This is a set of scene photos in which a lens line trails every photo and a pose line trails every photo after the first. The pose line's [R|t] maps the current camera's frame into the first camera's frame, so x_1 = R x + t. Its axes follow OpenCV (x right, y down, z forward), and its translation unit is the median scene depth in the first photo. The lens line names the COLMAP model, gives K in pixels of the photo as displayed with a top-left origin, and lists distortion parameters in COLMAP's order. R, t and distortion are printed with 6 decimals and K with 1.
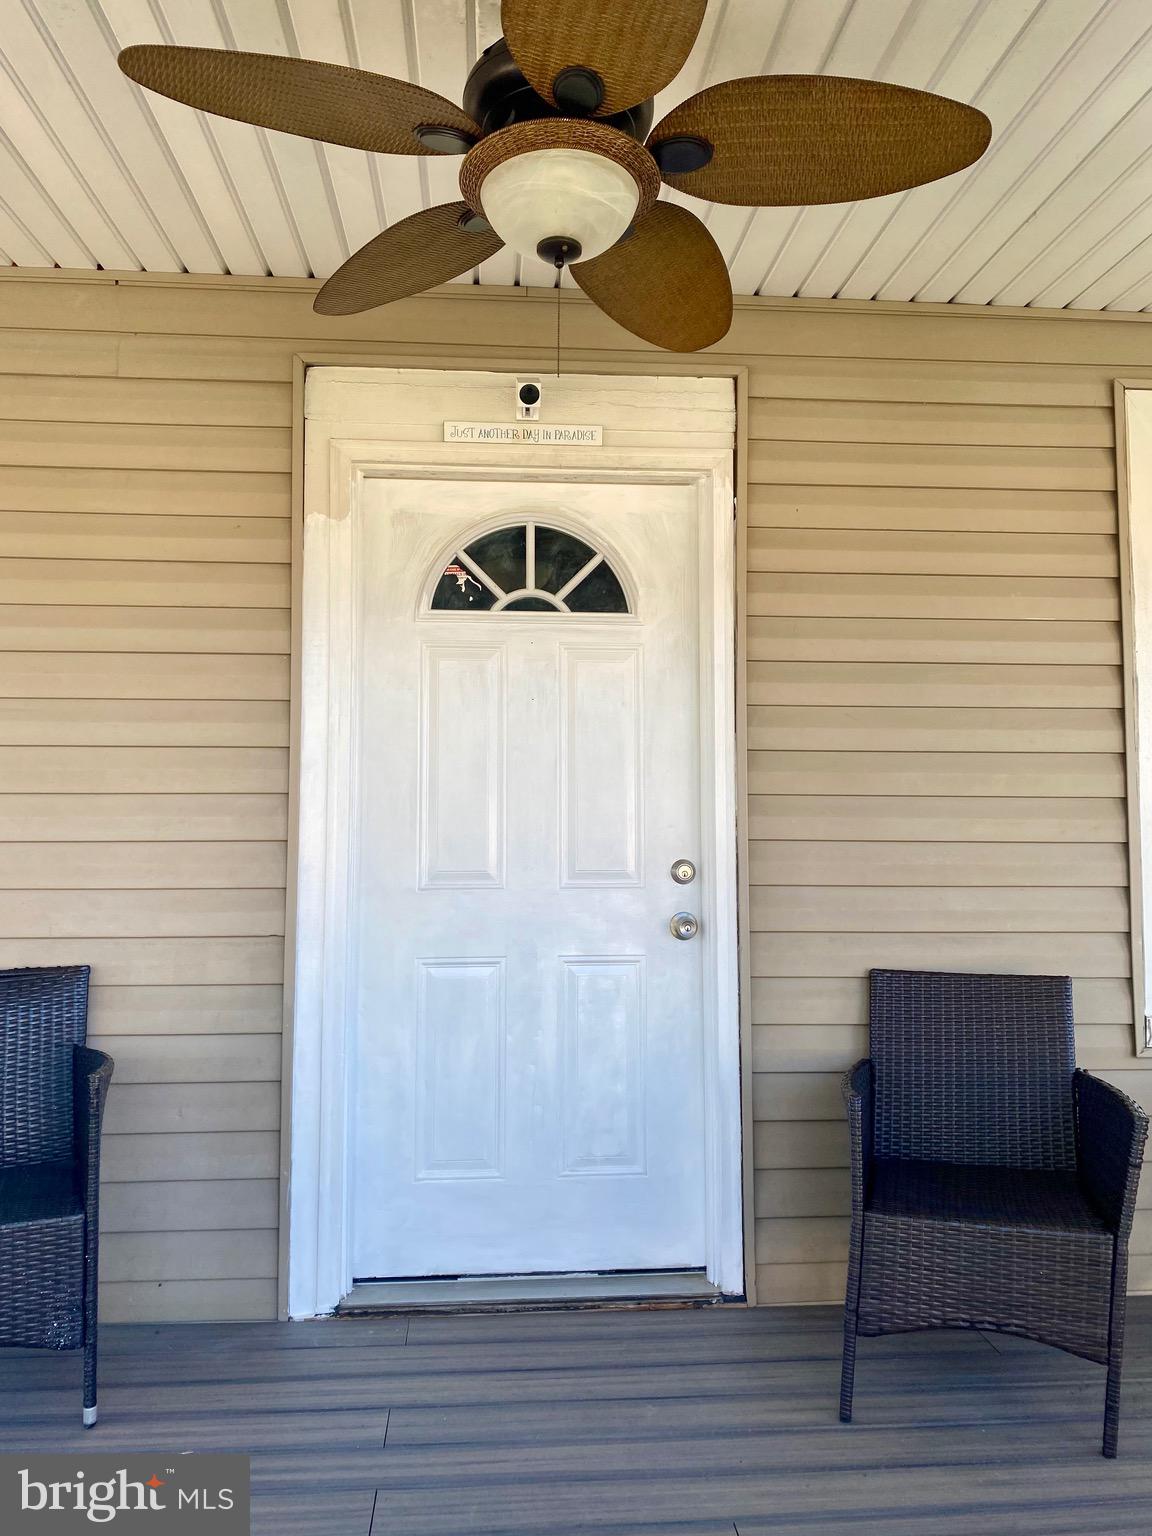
lens RADIAL K [[1169.4, 0, 576.0], [0, 1169.4, 768.0], [0, 0, 1]] dist [0.018617, -0.006735]
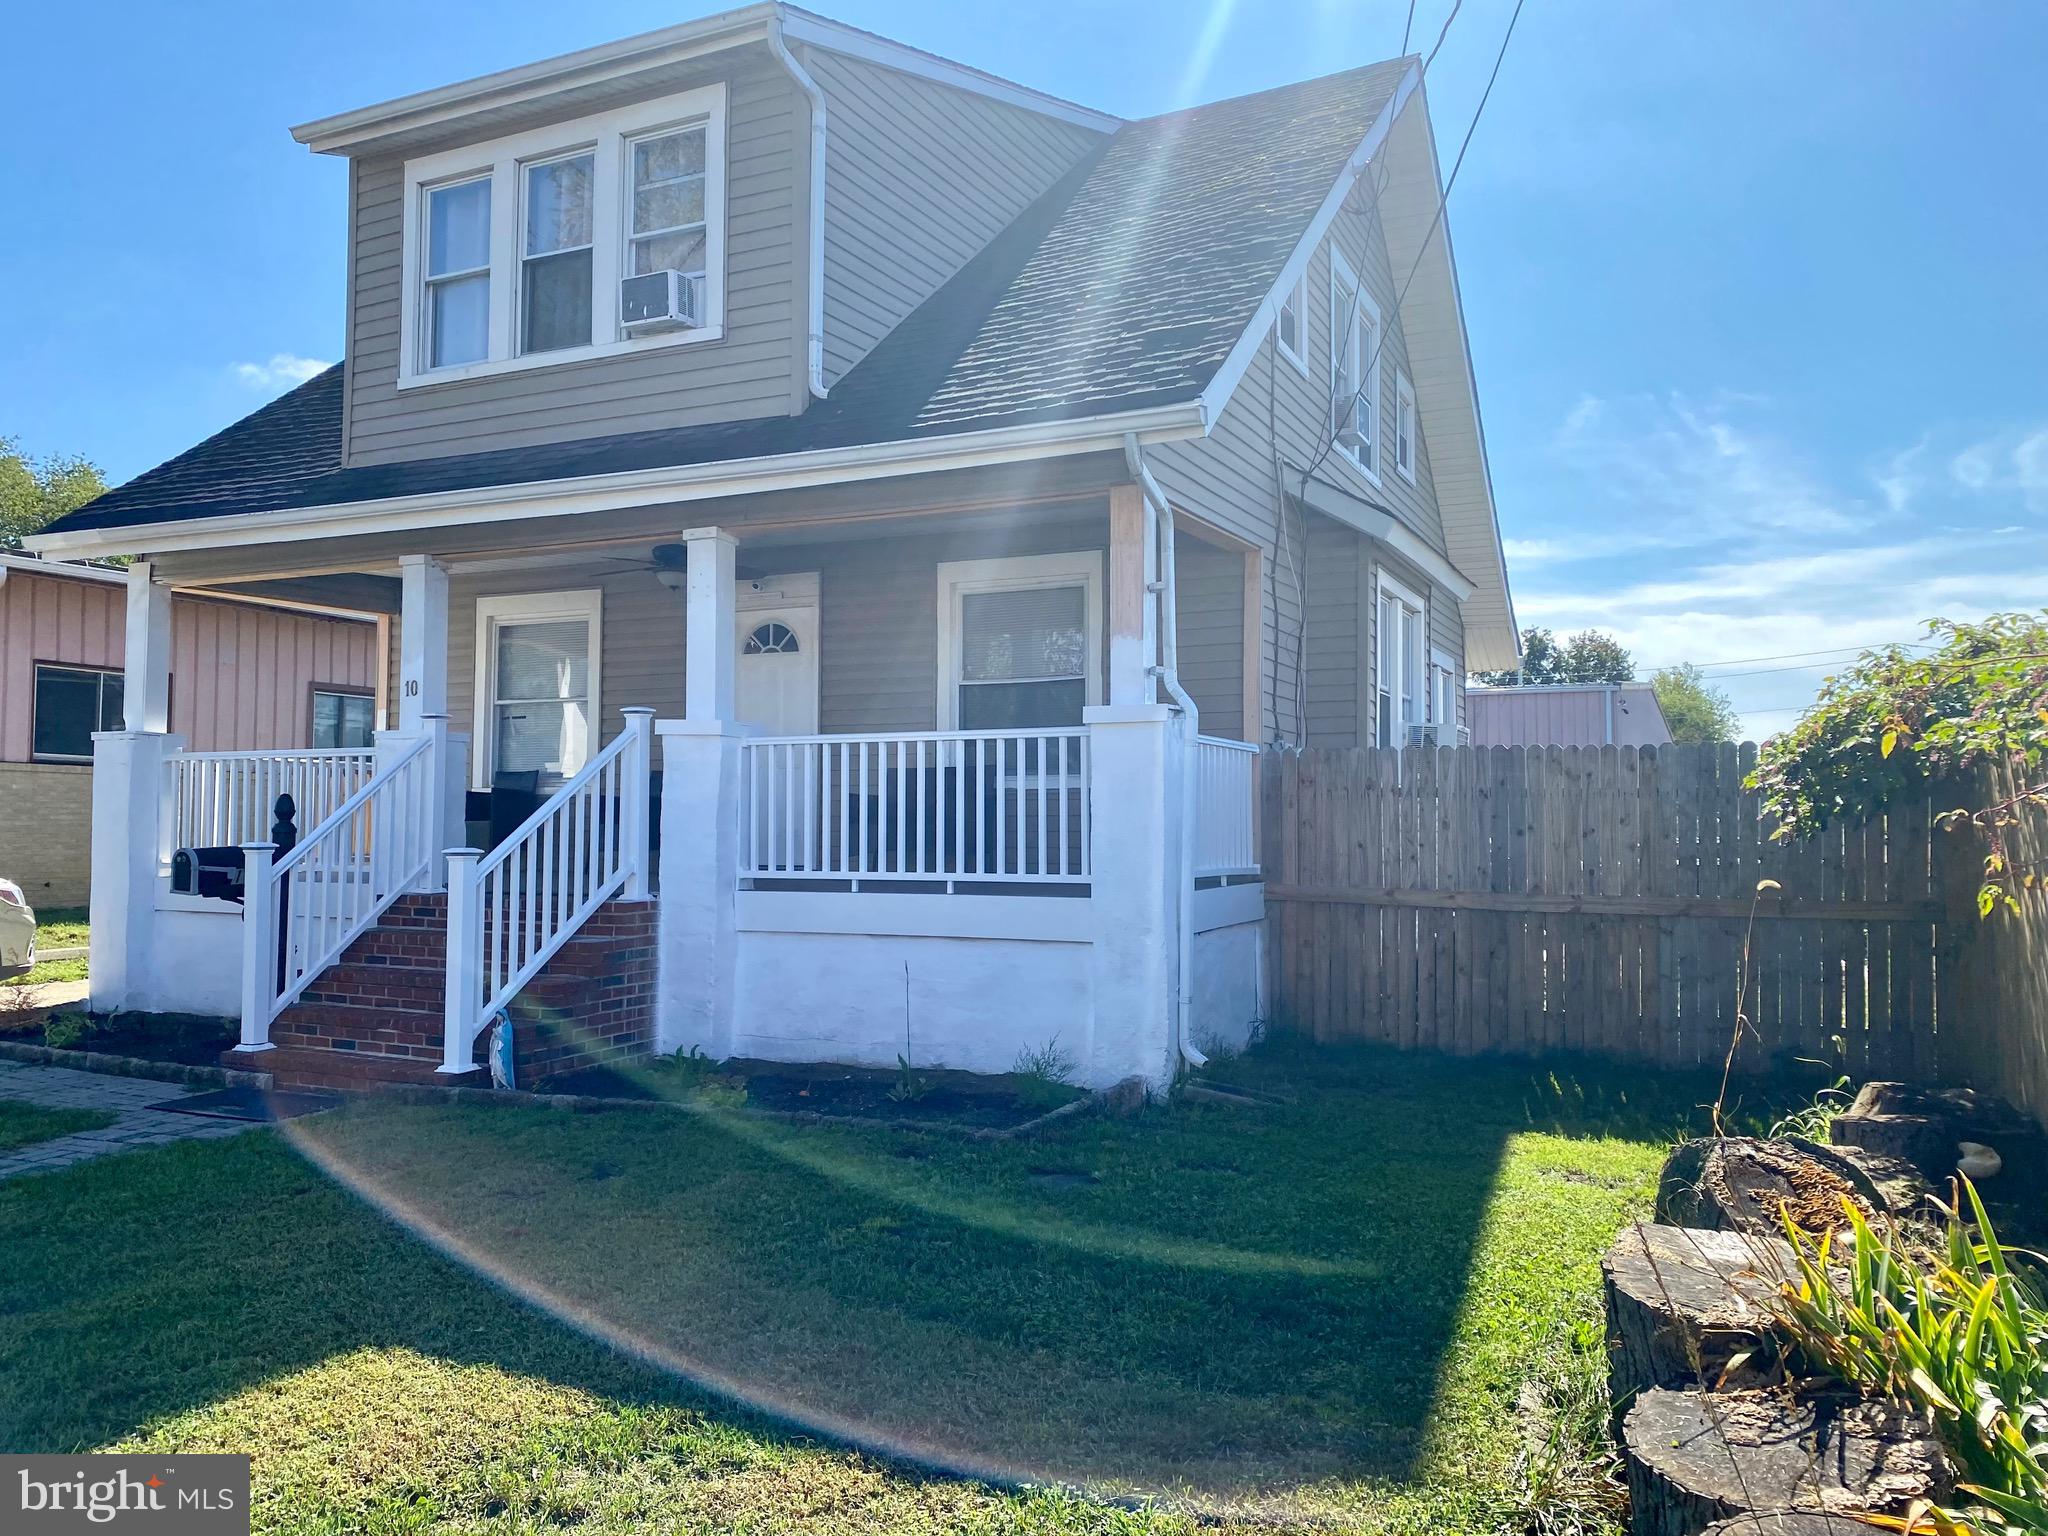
lens RADIAL K [[1602.0, 0, 1024.0], [0, 1602.0, 768.0], [0, 0, 1]] dist [-0.002327, -0.002010]
pose [[0.864096, -0.021113, -0.502884, 2.609361], [0.004356, 0.999396, -0.034473, 0.305161], [0.503308, 0.027597, 0.863666, -2.224579]]
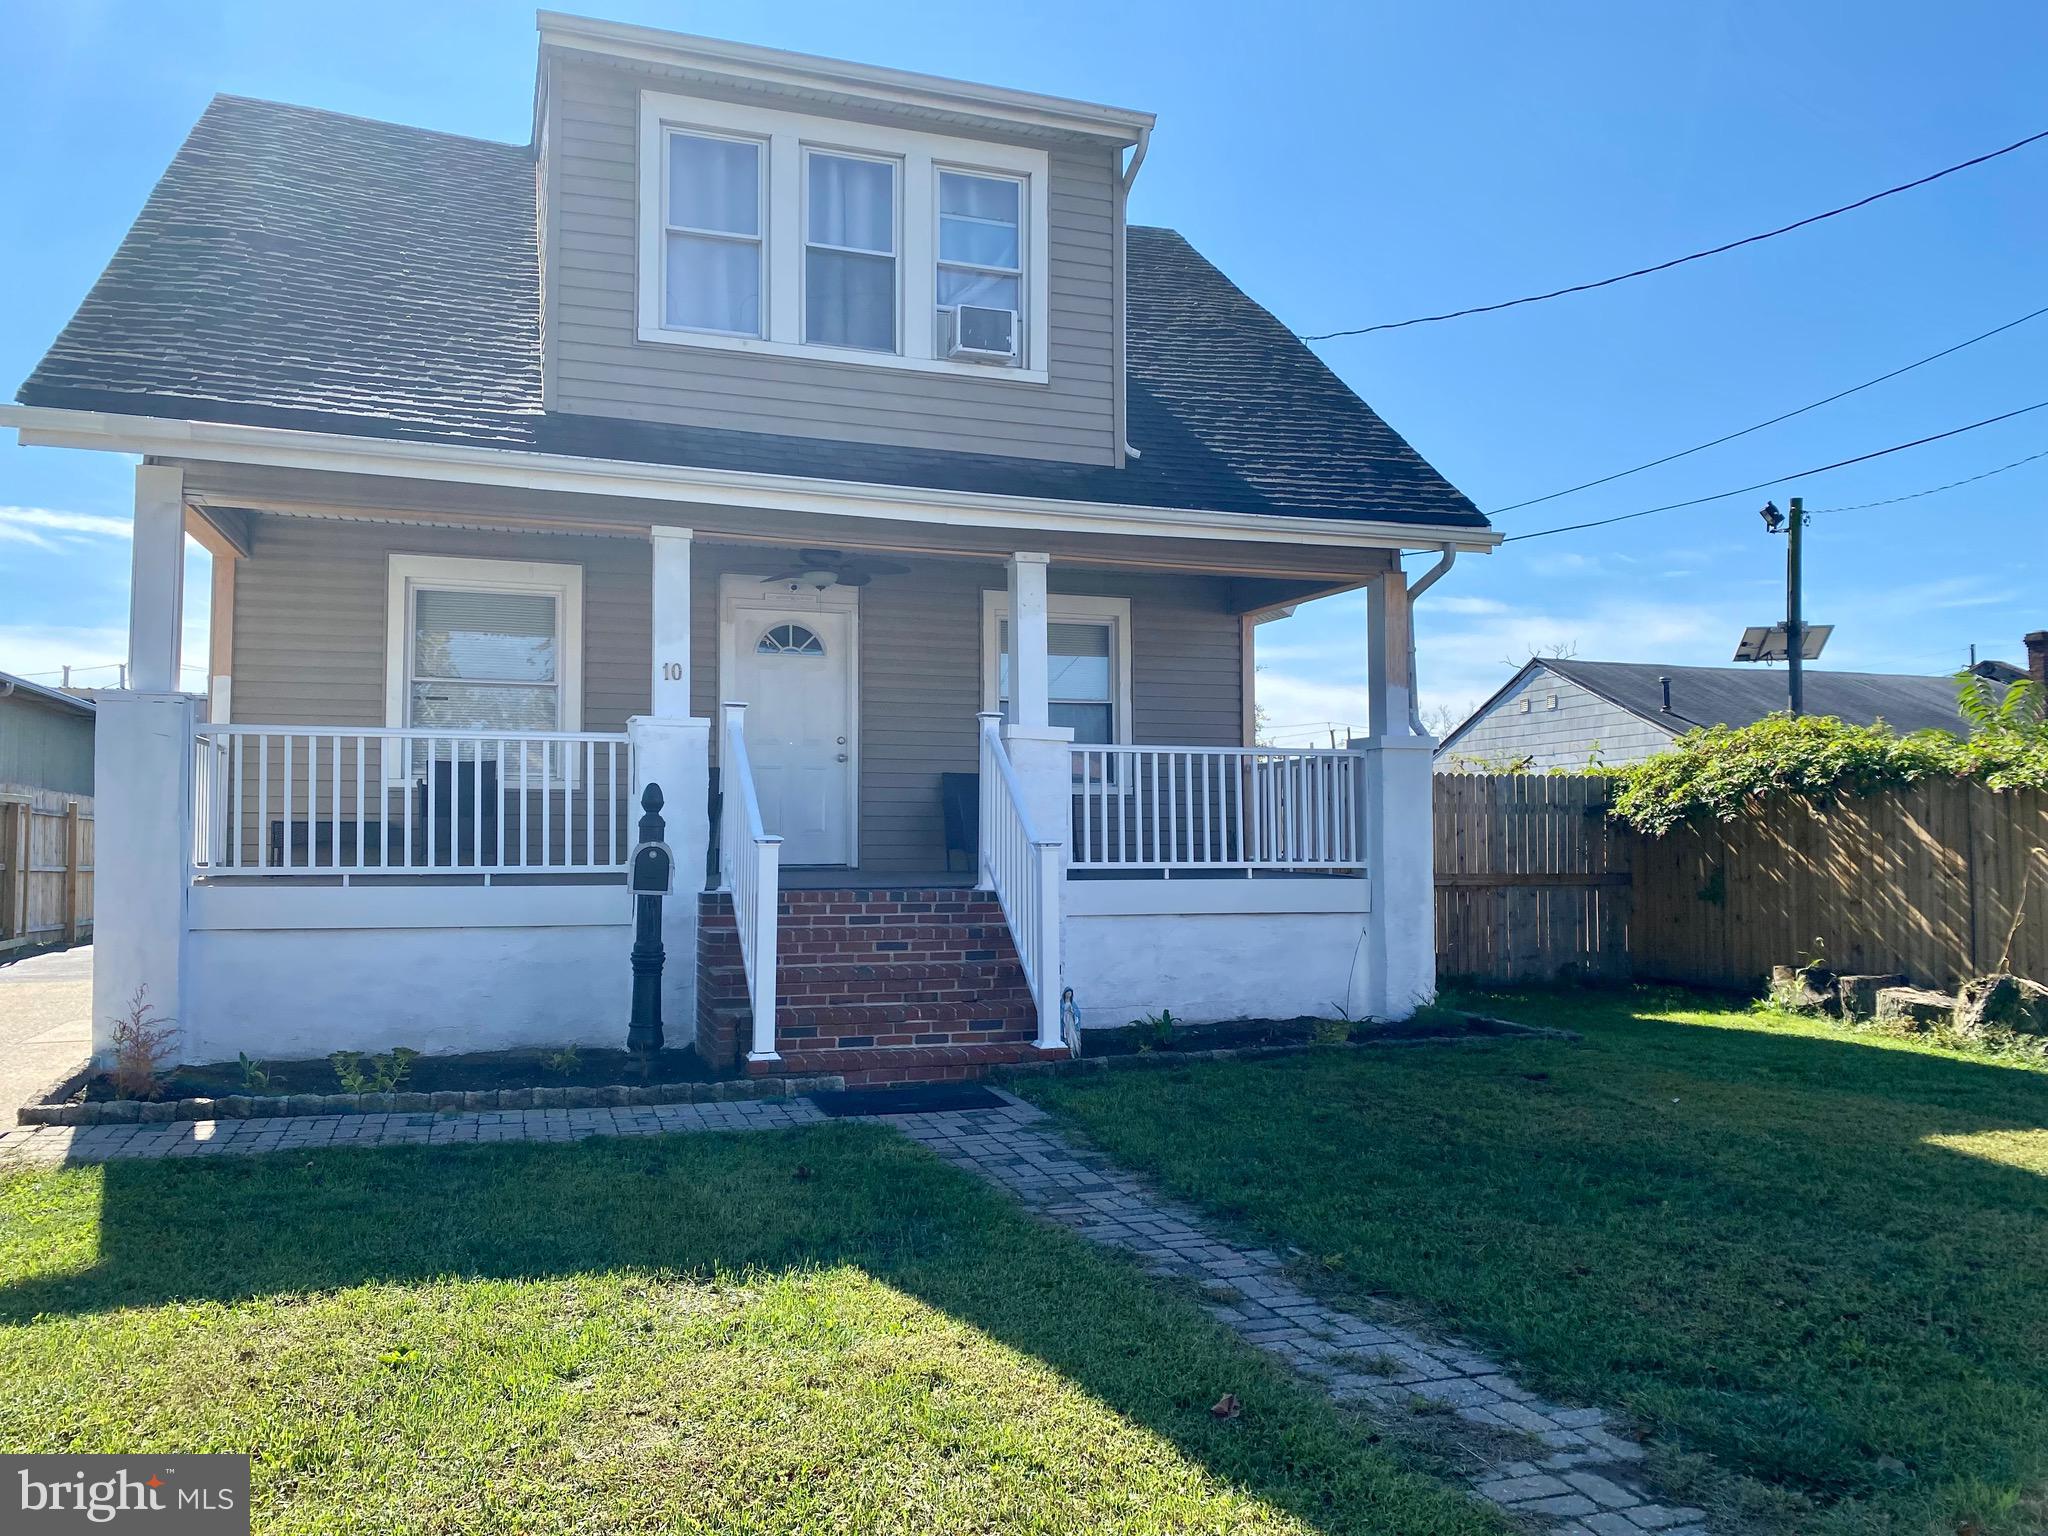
lens RADIAL K [[1568.2, 0, 1059.1], [0, 1568.2, 773.8], [0, 0, 1]] dist [0.011479, -0.000459]
pose [[0.966613, 0.010016, 0.256045, -0.412141], [-0.001343, 0.999420, -0.034025, 0.317799], [-0.256237, 0.032545, 0.966066, -3.145854]]
